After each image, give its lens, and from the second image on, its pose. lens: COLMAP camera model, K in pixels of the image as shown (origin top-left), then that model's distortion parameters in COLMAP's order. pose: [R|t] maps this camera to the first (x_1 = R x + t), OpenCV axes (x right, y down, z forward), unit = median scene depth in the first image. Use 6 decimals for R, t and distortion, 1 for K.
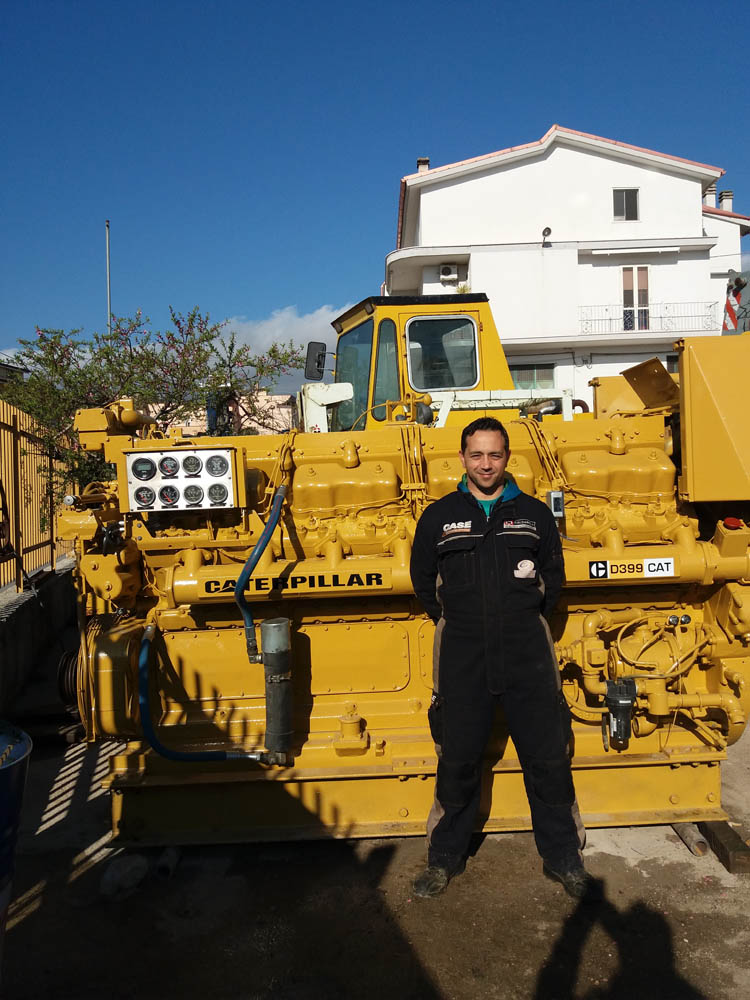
lens RADIAL K [[818.8, 0, 375.0], [0, 818.8, 500.0], [0, 0, 1]] dist [-0.003832, -0.011751]
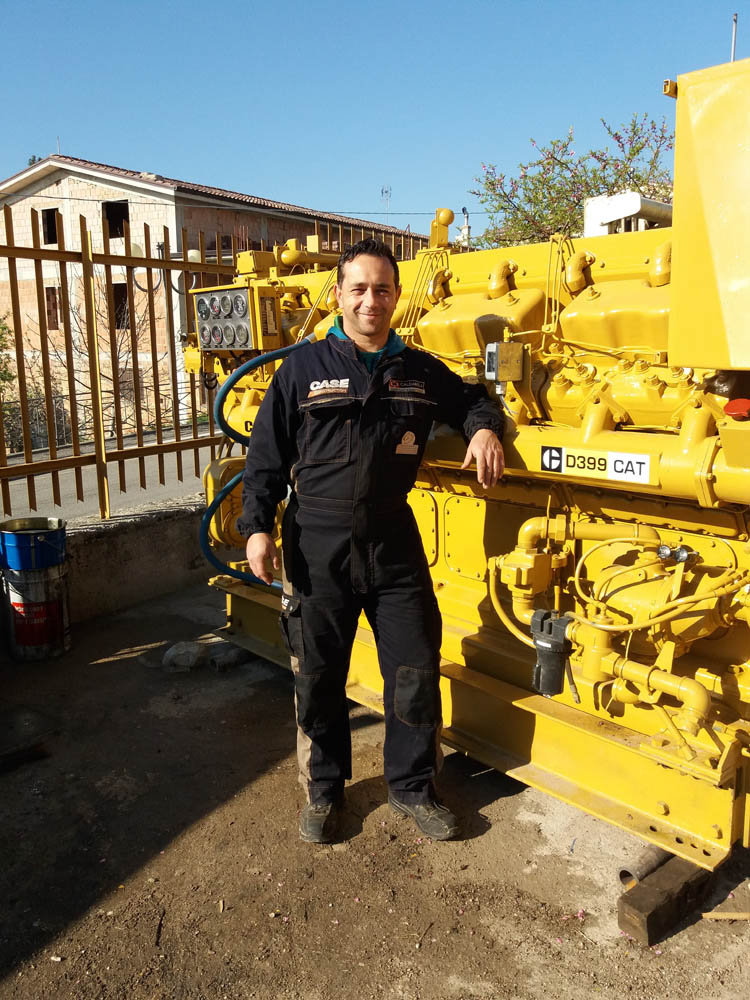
lens RADIAL K [[818.8, 0, 375.0], [0, 818.8, 500.0], [0, 0, 1]] dist [-0.003832, -0.011751]
pose [[0.649639, 0.164083, -0.742325, 0.700189], [-0.007678, 0.977797, 0.209412, -0.025980], [0.760204, -0.130343, 0.636475, 0.435068]]
